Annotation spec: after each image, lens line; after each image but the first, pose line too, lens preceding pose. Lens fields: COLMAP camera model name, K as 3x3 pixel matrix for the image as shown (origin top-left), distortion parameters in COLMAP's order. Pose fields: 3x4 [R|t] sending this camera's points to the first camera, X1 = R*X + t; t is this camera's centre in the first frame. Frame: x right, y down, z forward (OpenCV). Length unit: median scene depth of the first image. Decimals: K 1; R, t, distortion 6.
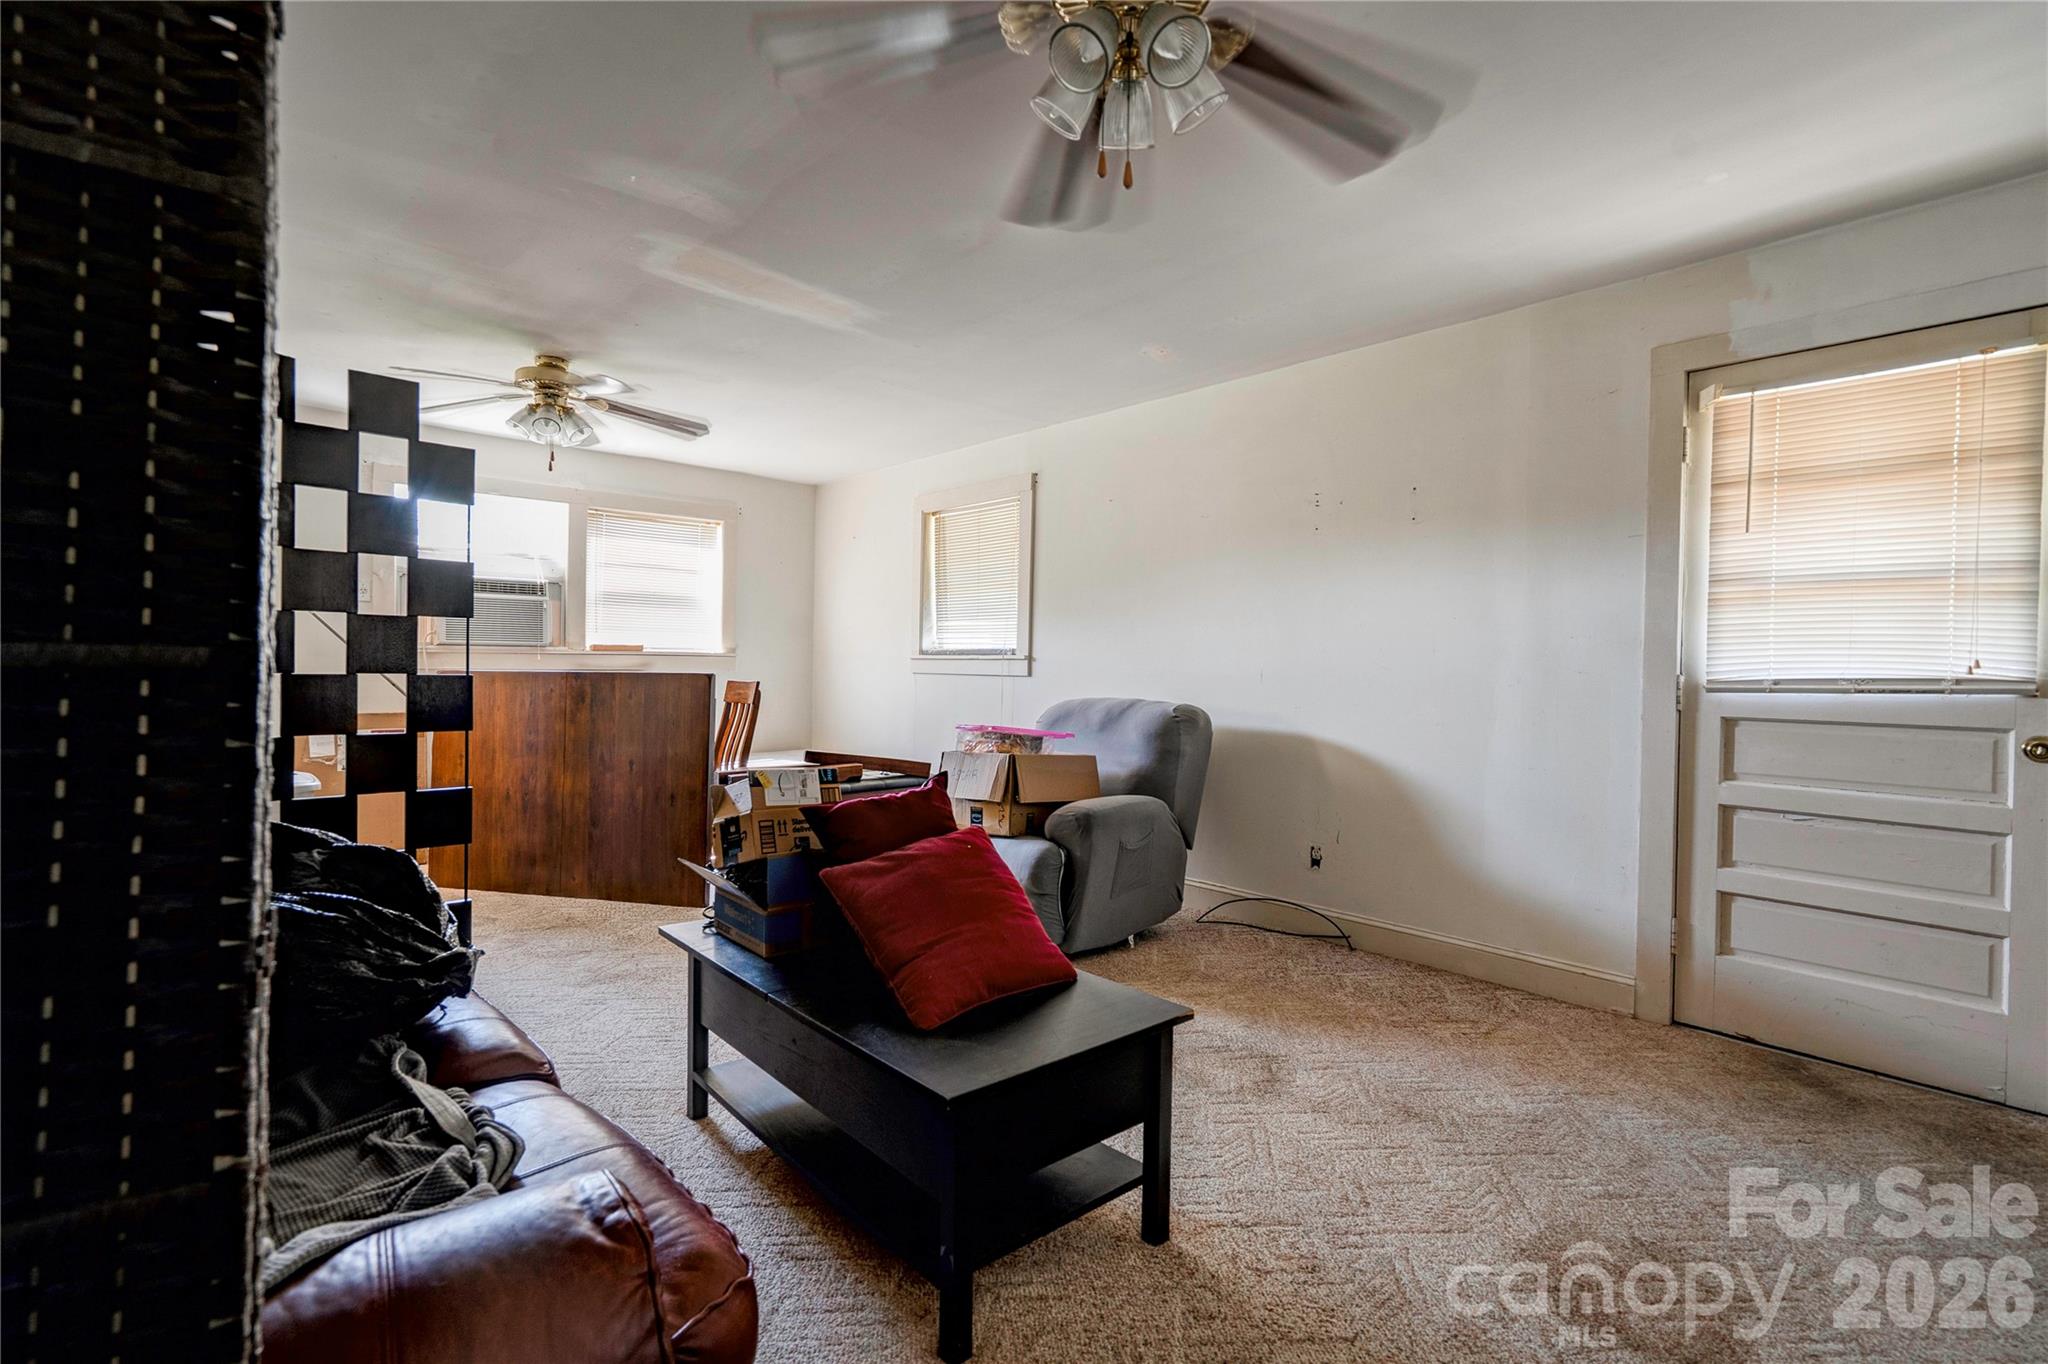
lens RADIAL K [[934.6, 0, 1014.3], [0, 934.6, 674.8], [0, 0, 1]] dist [-0.011616, 0.017329]
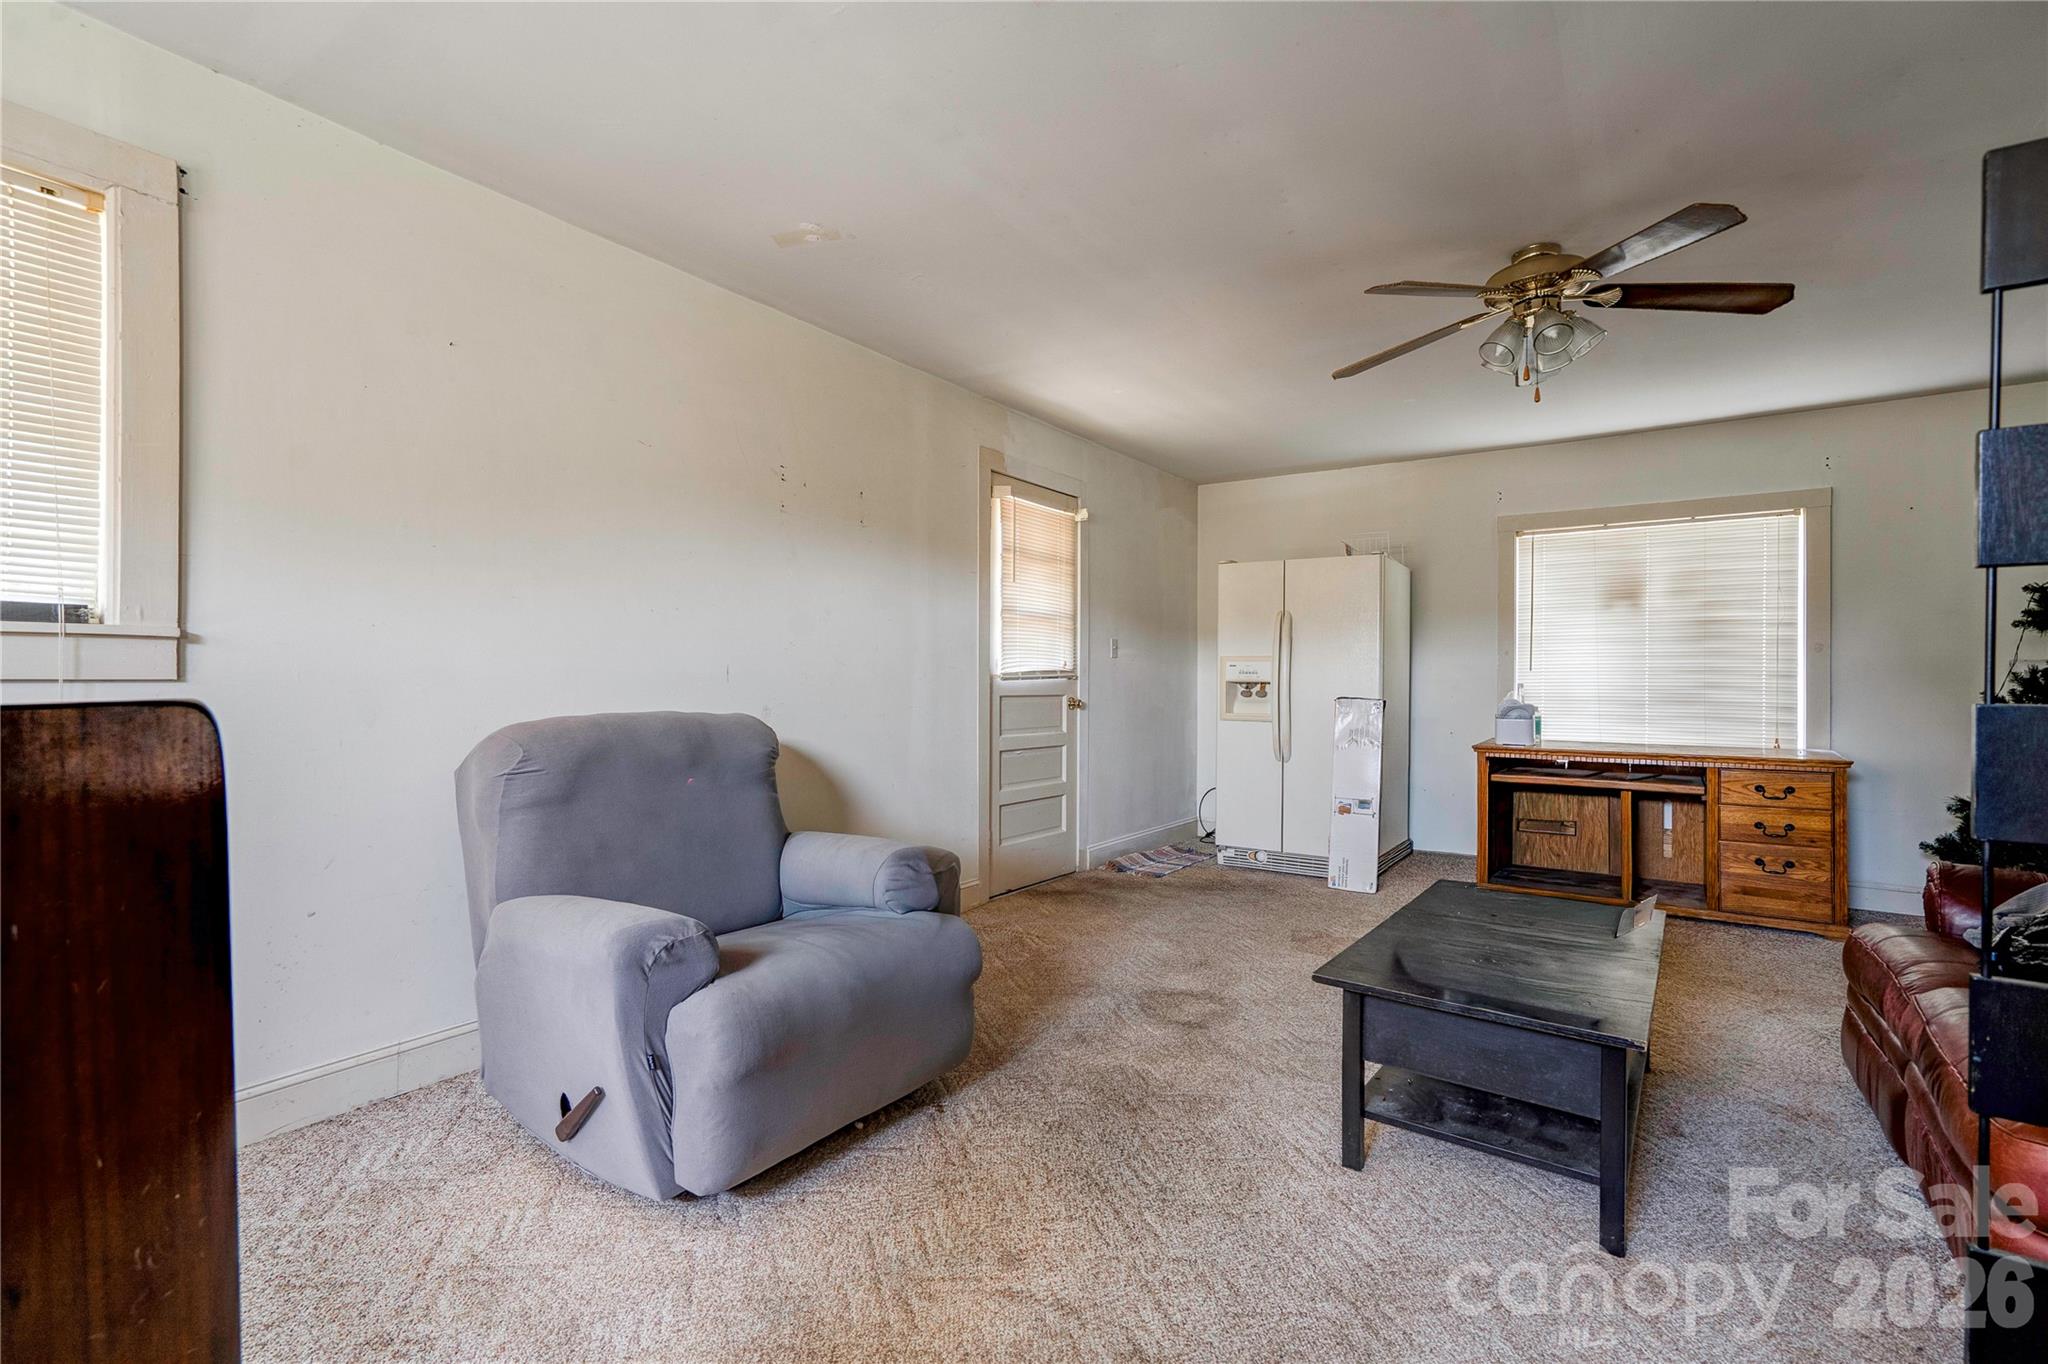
lens RADIAL K [[934.6, 0, 1014.3], [0, 934.6, 674.8], [0, 0, 1]] dist [-0.011616, 0.017329]
pose [[-0.212630, -0.023983, 0.976838, -0.587460], [-0.013328, 0.999677, 0.021643, -0.018775], [-0.977042, -0.008417, -0.212881, 0.968527]]
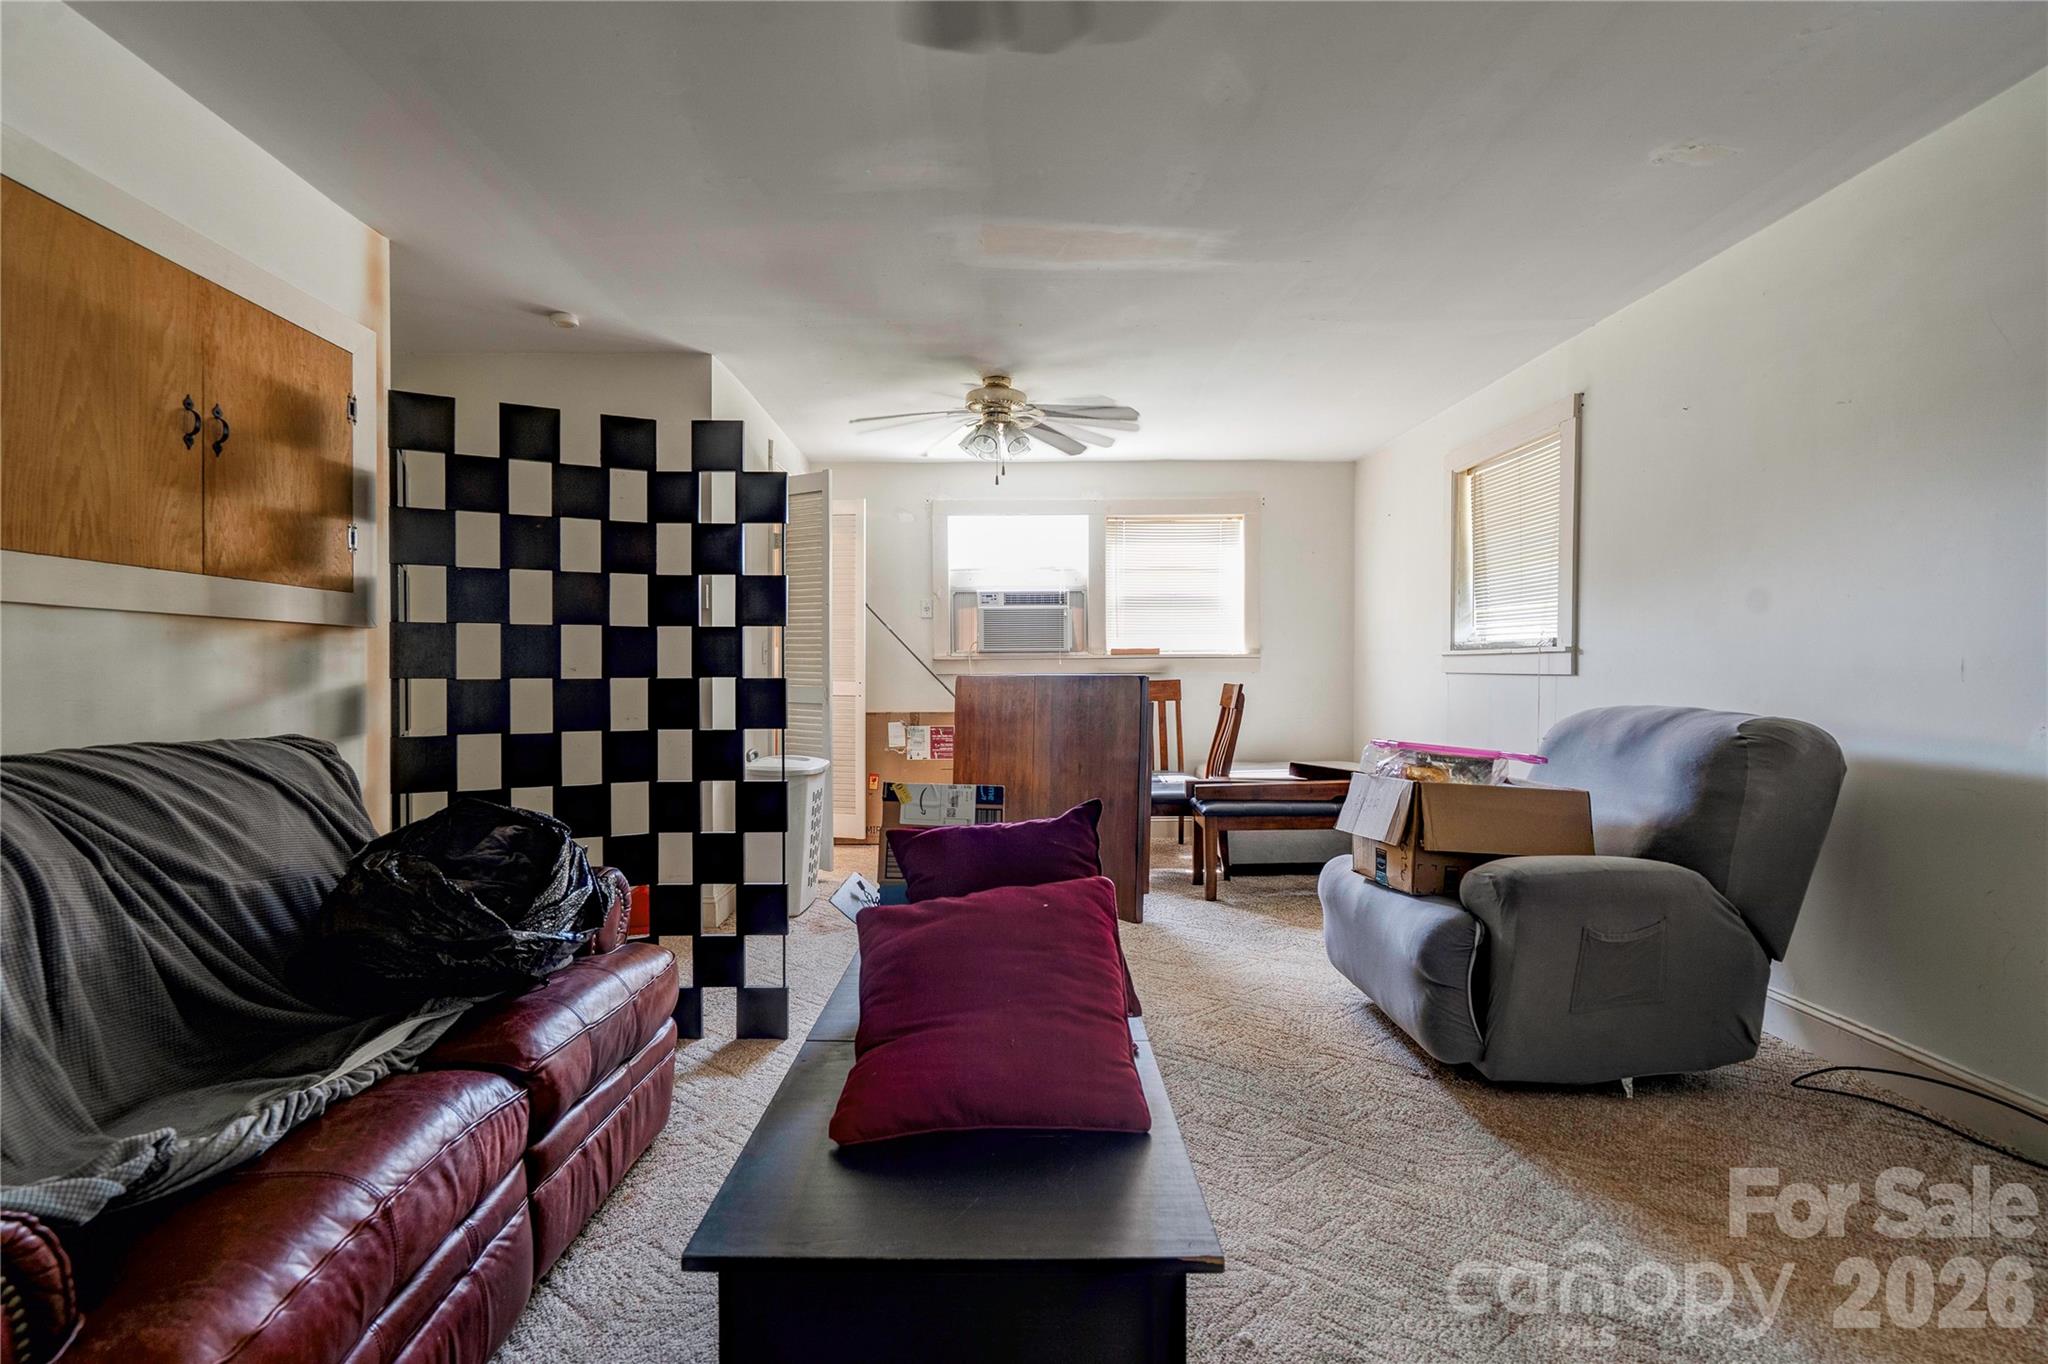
lens RADIAL K [[934.6, 0, 1014.3], [0, 934.6, 674.8], [0, 0, 1]] dist [-0.011616, 0.017329]
pose [[0.753391, -0.010970, -0.657482, 0.215422], [0.008126, 0.999940, -0.007373, 0.004248], [0.657523, 0.000213, 0.753434, 0.224127]]
